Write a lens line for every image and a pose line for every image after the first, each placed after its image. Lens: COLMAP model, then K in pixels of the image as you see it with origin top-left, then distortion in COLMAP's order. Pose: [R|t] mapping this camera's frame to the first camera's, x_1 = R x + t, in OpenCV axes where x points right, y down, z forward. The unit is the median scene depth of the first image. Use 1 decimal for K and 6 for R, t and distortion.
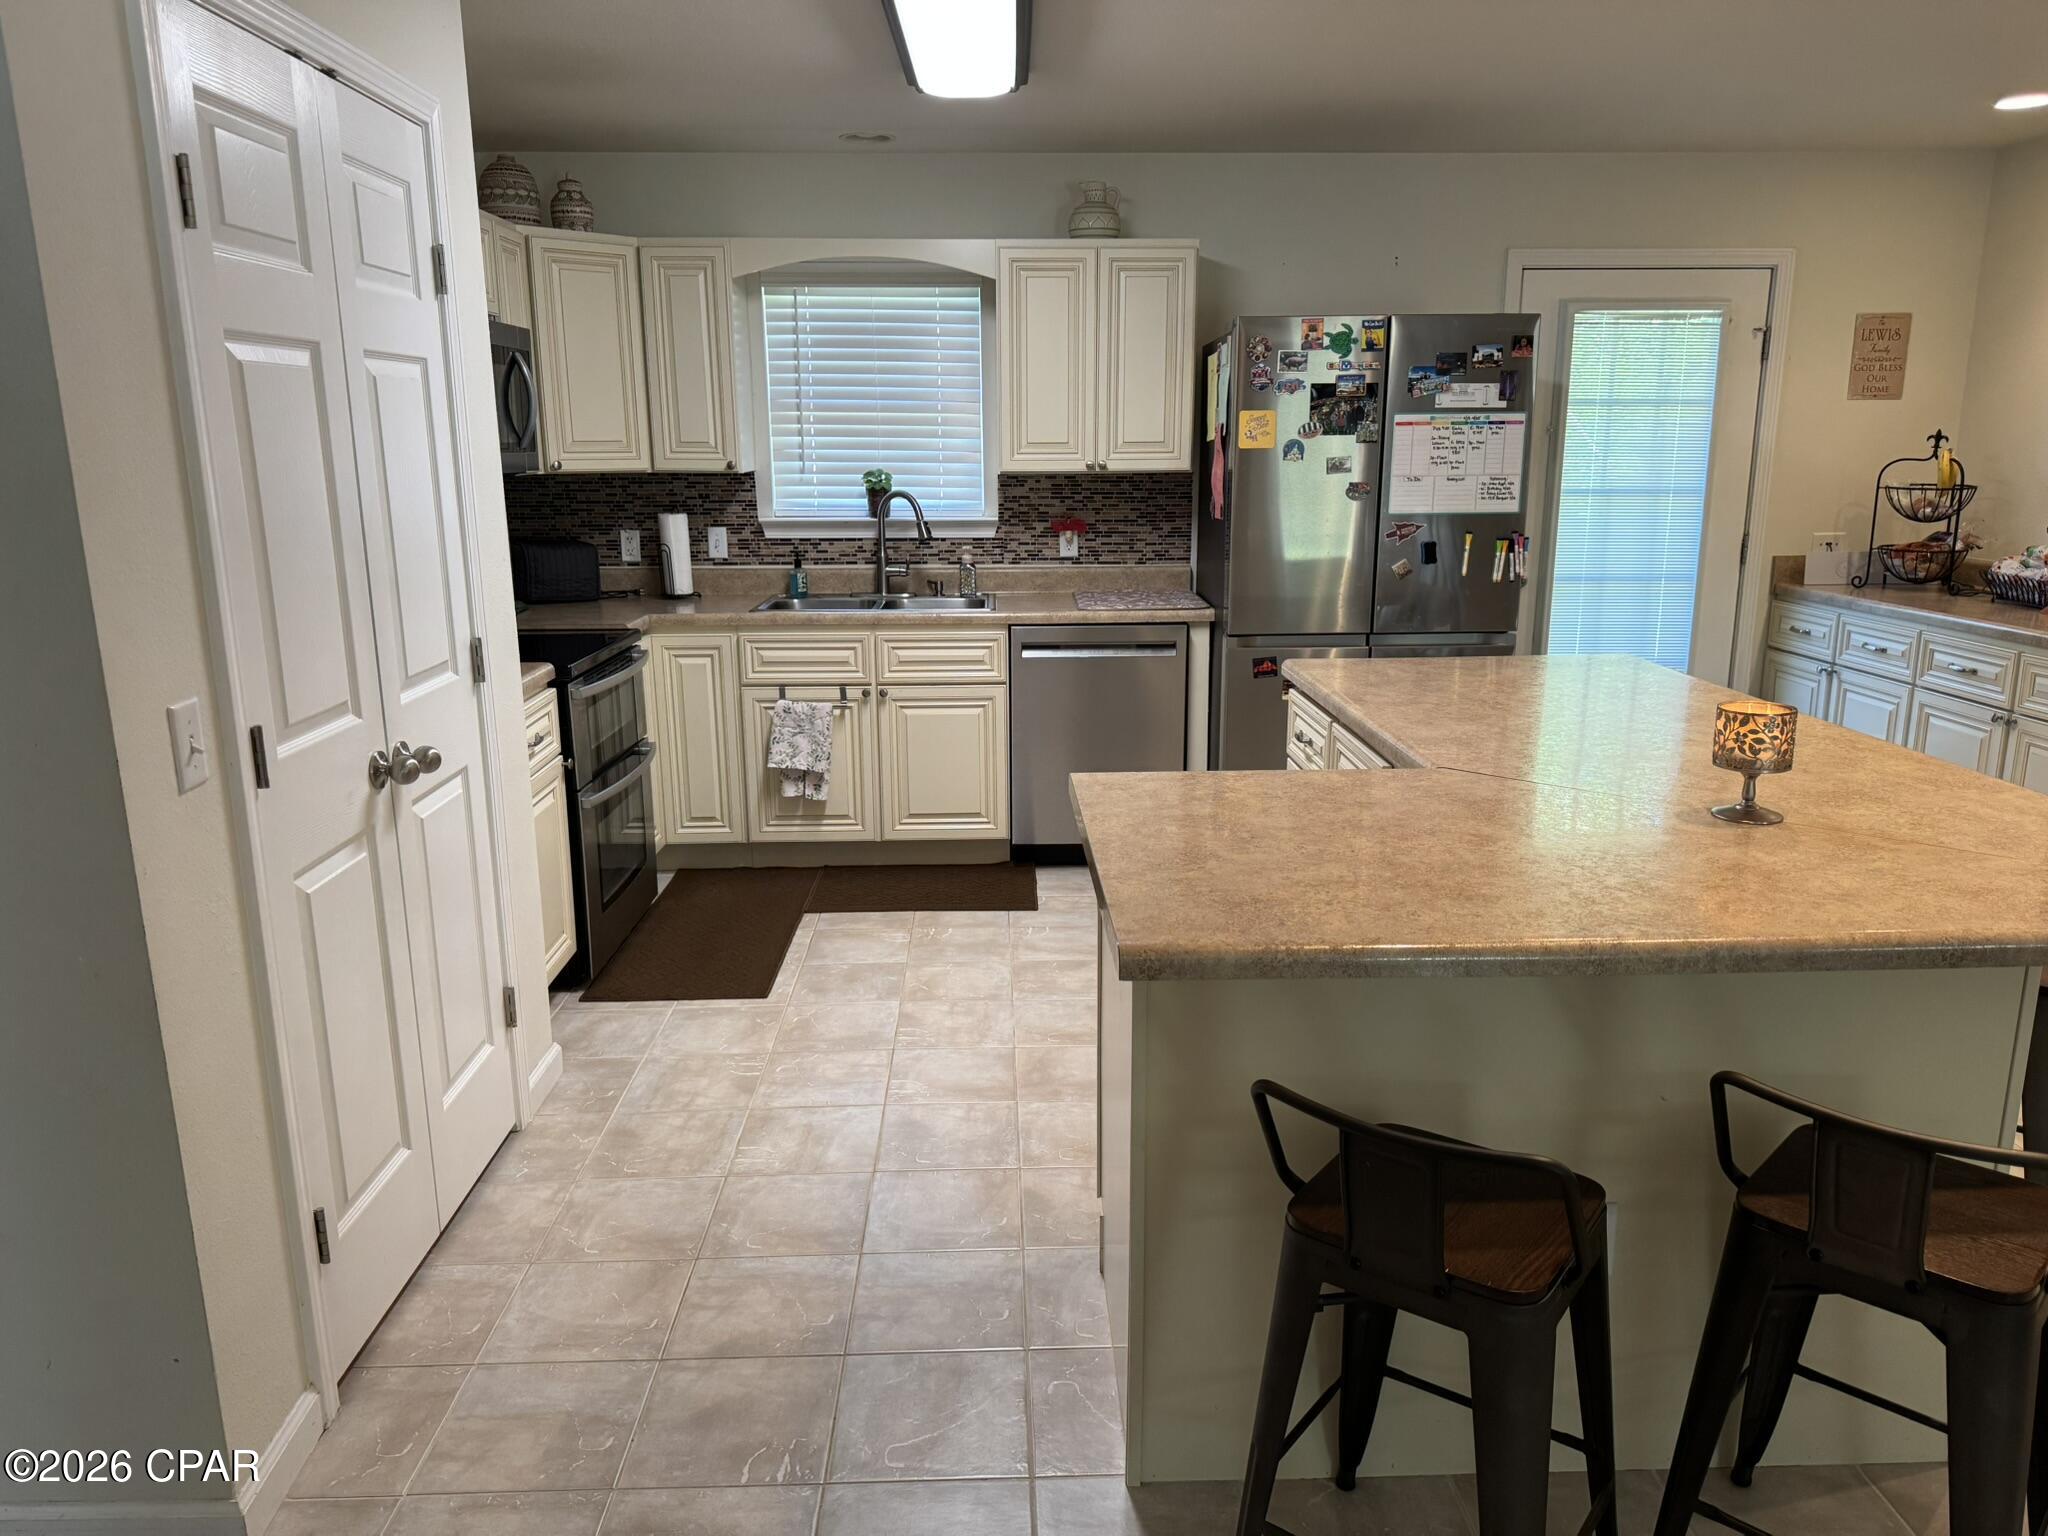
lens RADIAL K [[1462.0, 0, 1042.4], [0, 1462.0, 777.0], [0, 0, 1]] dist [0.056750, -0.077813]
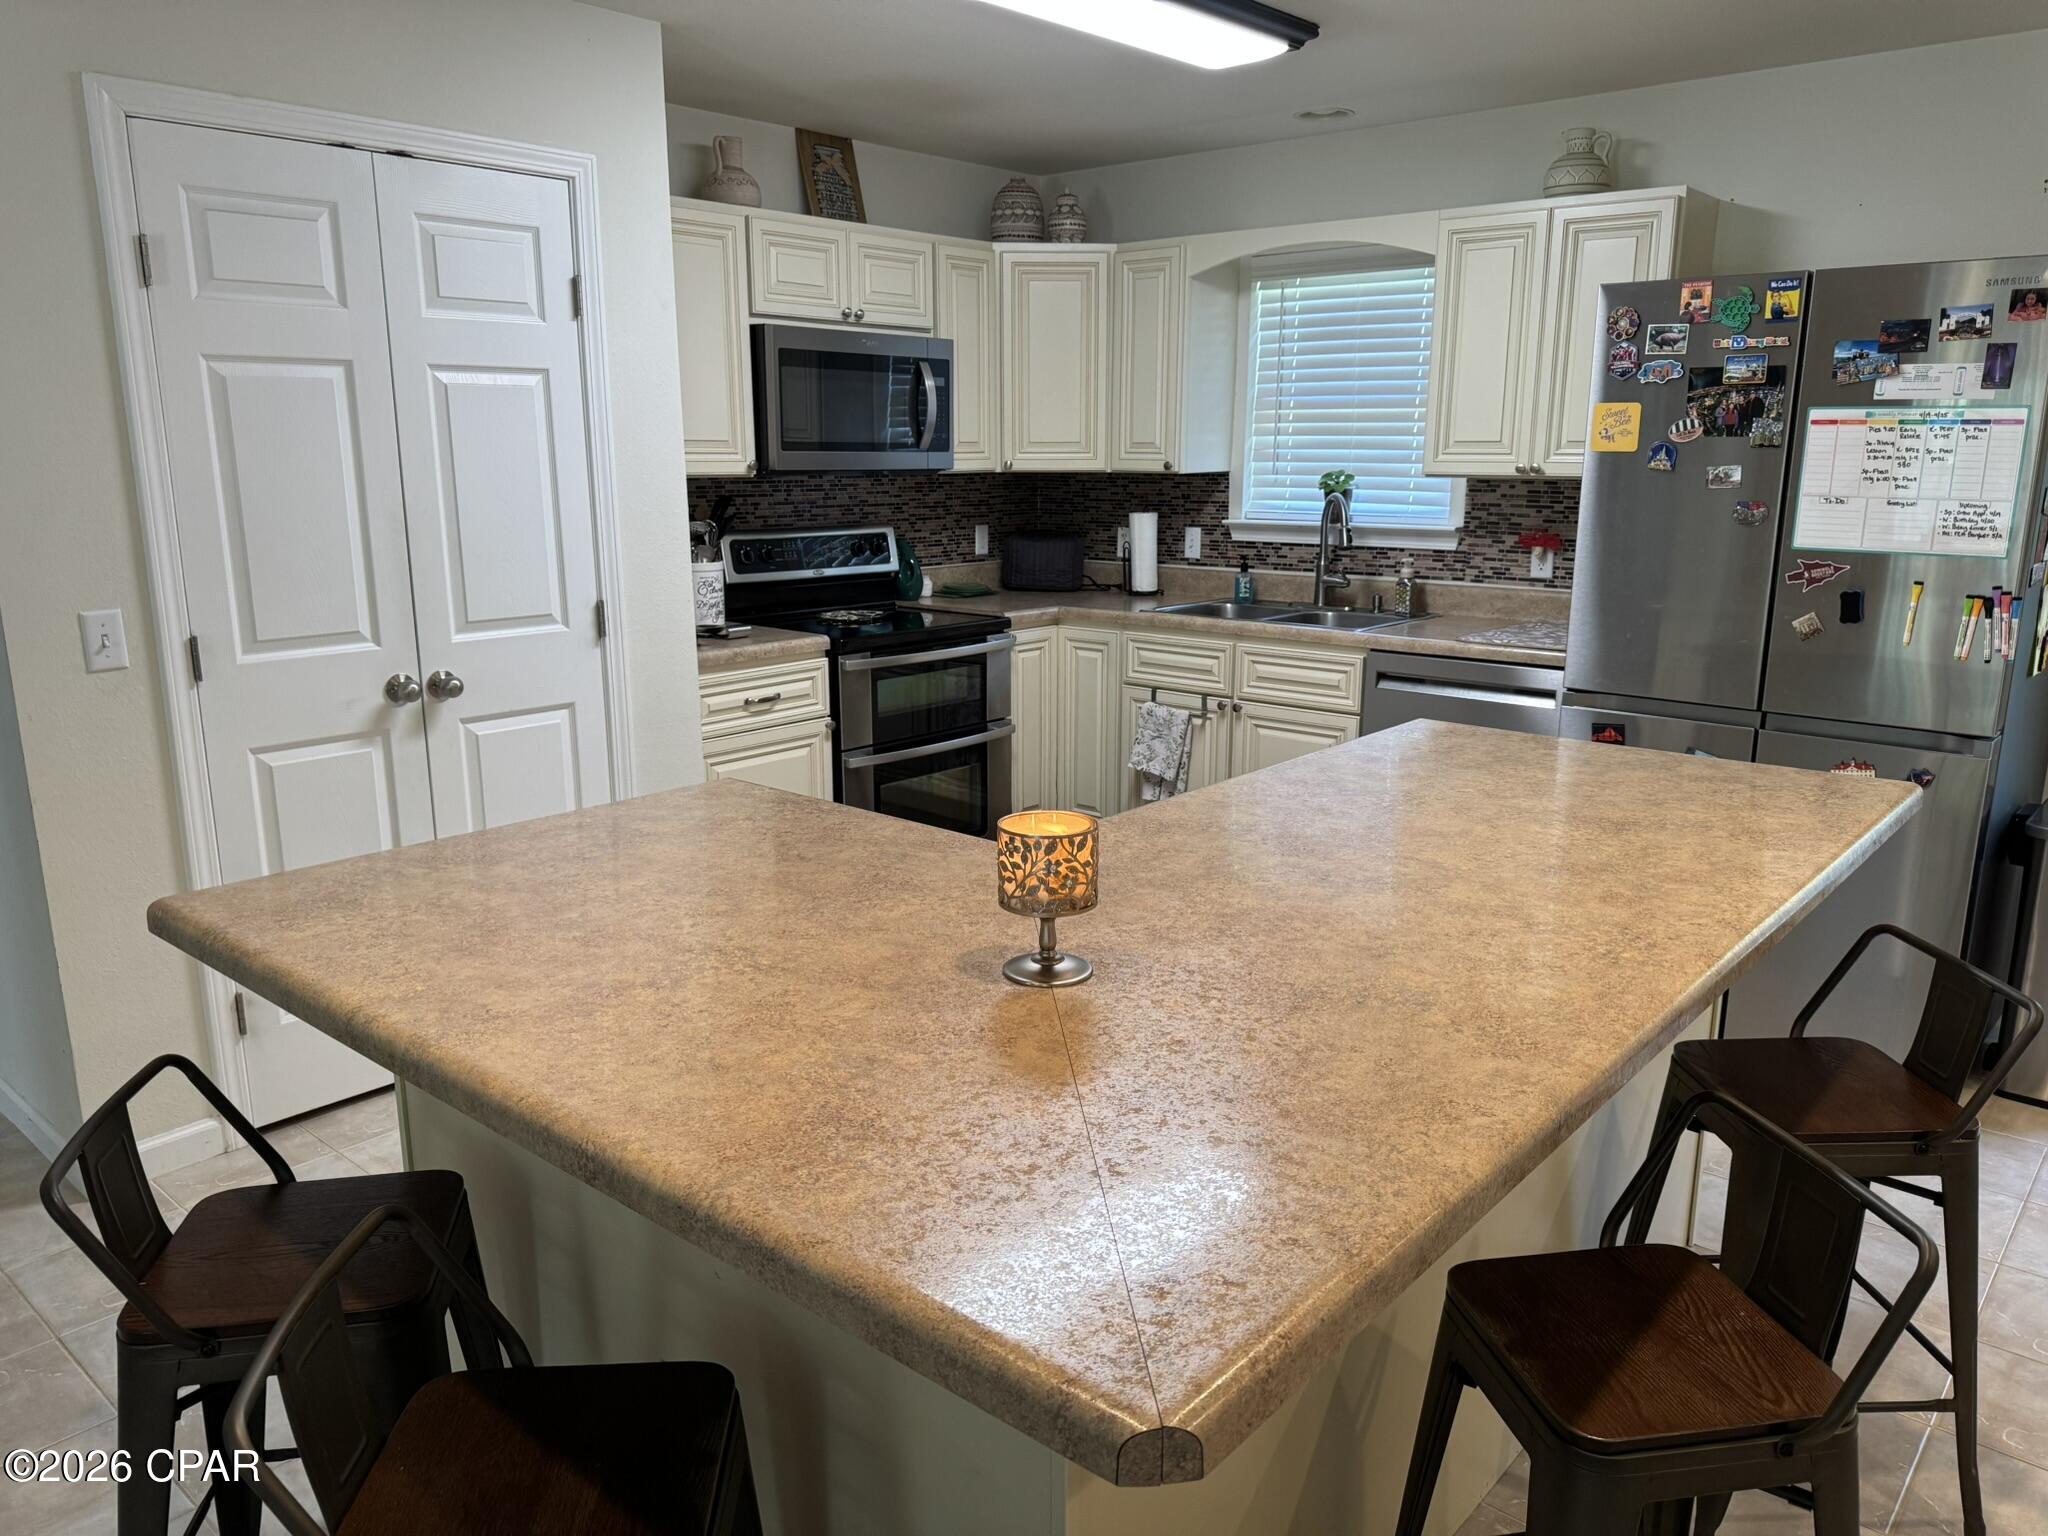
lens RADIAL K [[1462.0, 0, 1016.3], [0, 1462.0, 775.0], [0, 0, 1]] dist [0.056750, -0.077813]
pose [[0.733944, 0.158969, -0.660345, 0.405257], [-0.159302, 0.985395, 0.060163, -0.047549], [0.660265, 0.061038, 0.748549, 0.196476]]
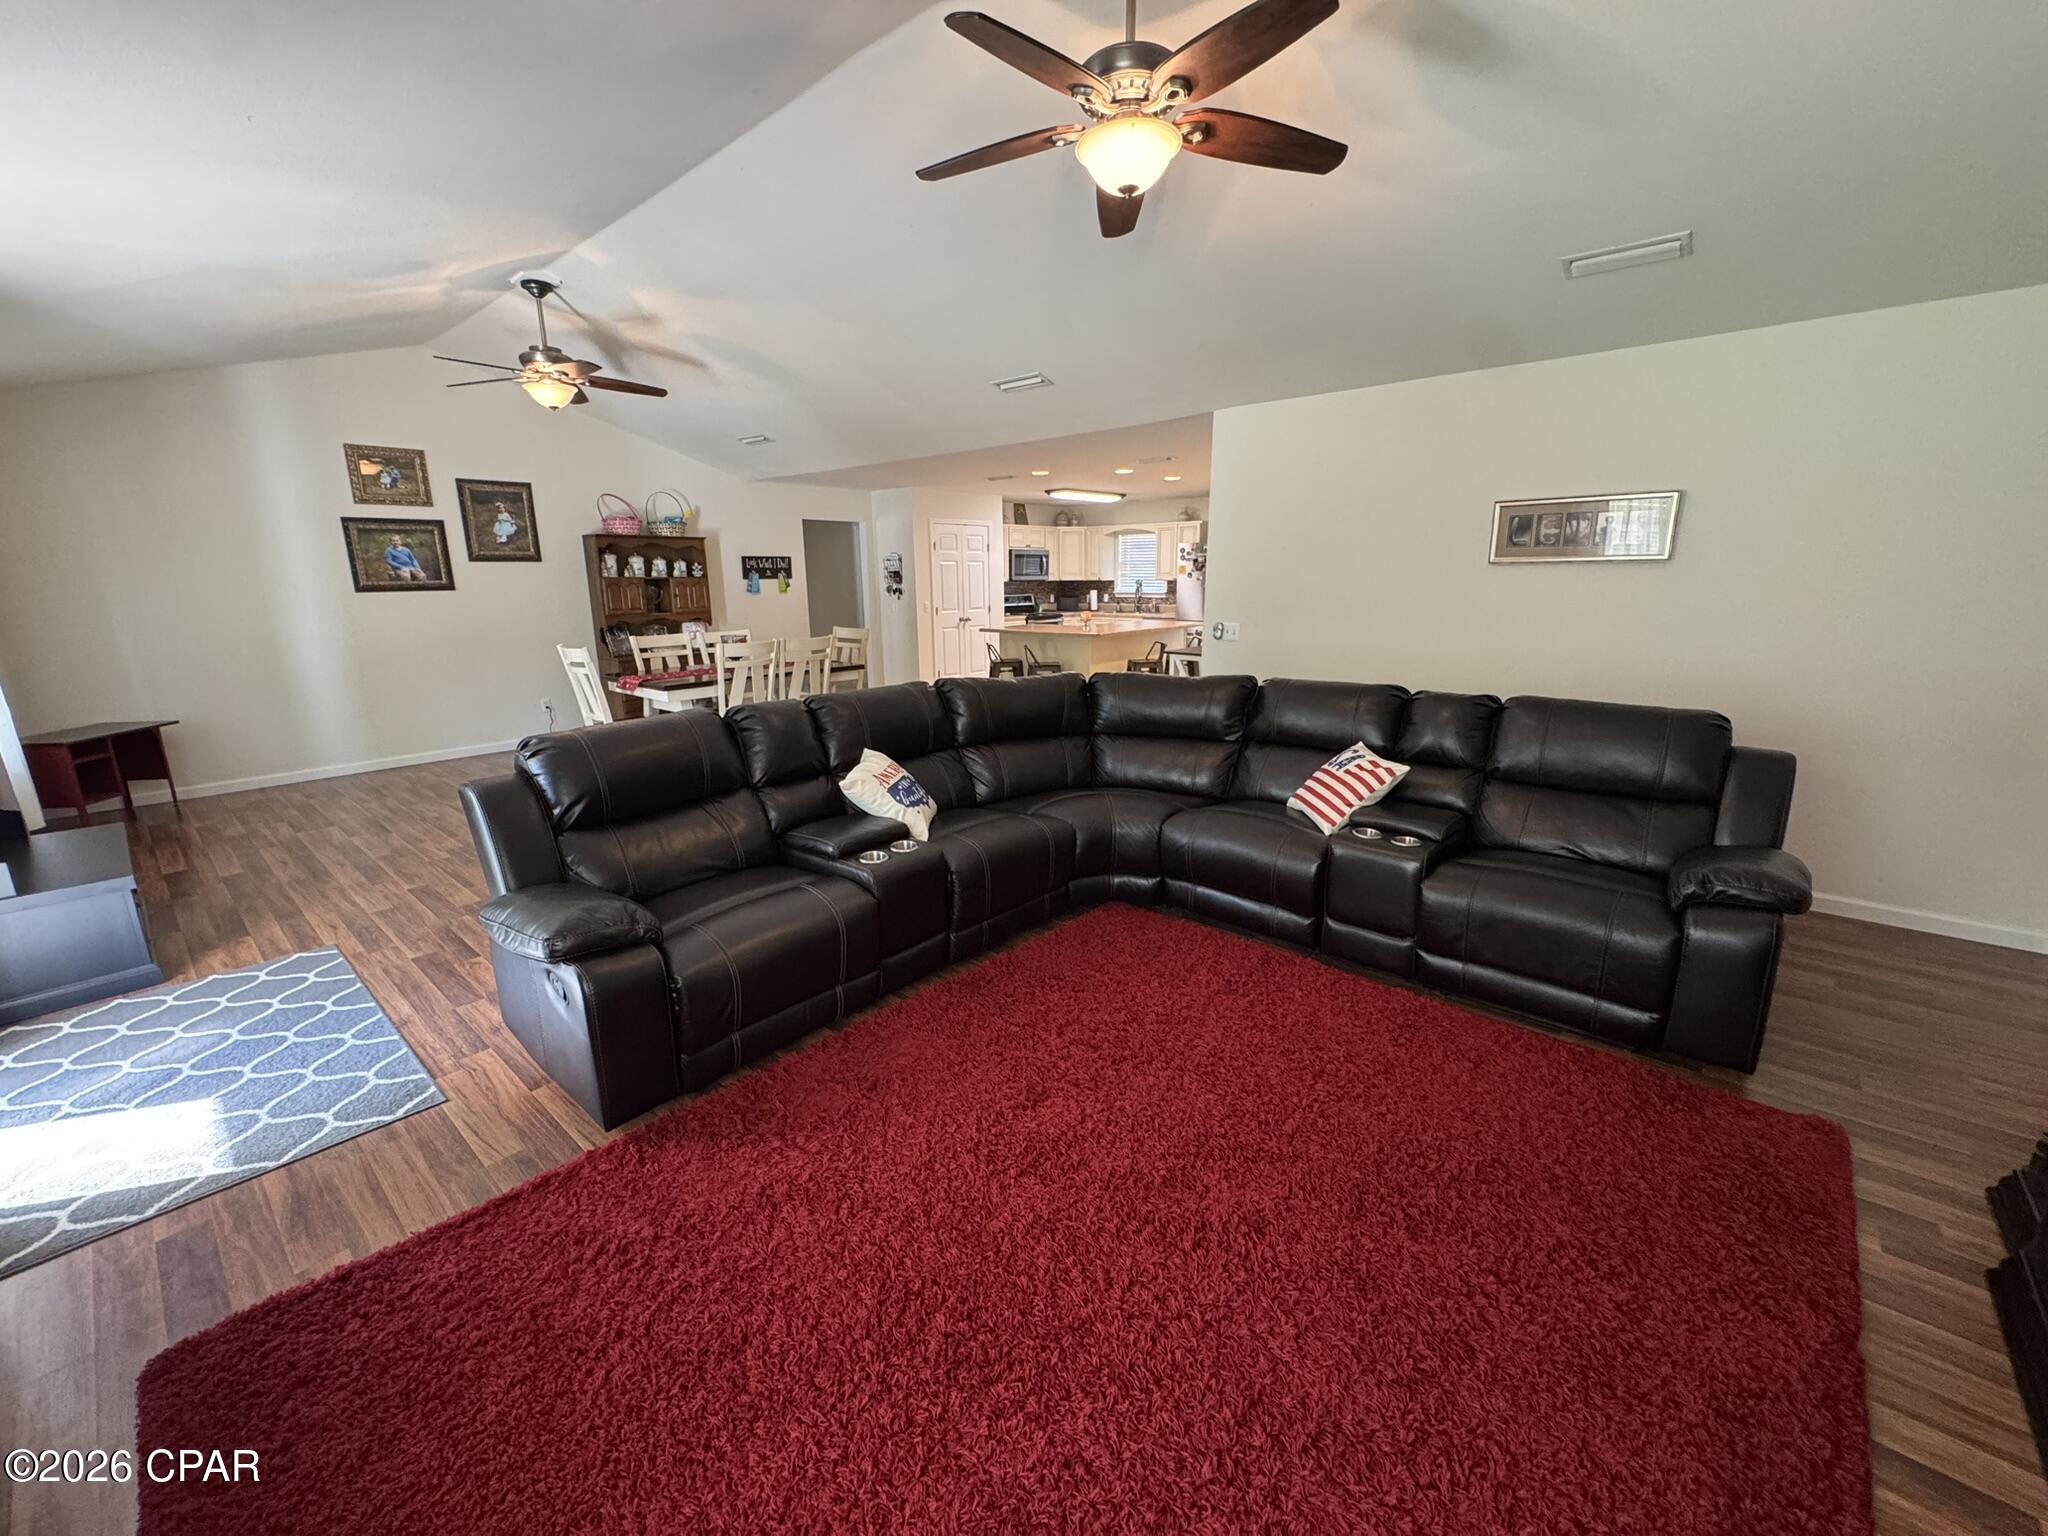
lens RADIAL K [[817.0, 0, 1029.4], [0, 817.0, 766.2], [0, 0, 1]] dist [0.003234, -0.000441]
pose [[0.743834, 0.150932, -0.651100, 1.248994], [-0.144855, 0.987419, 0.063408, 0.200554], [0.652479, 0.047150, 0.756339, -0.881691]]
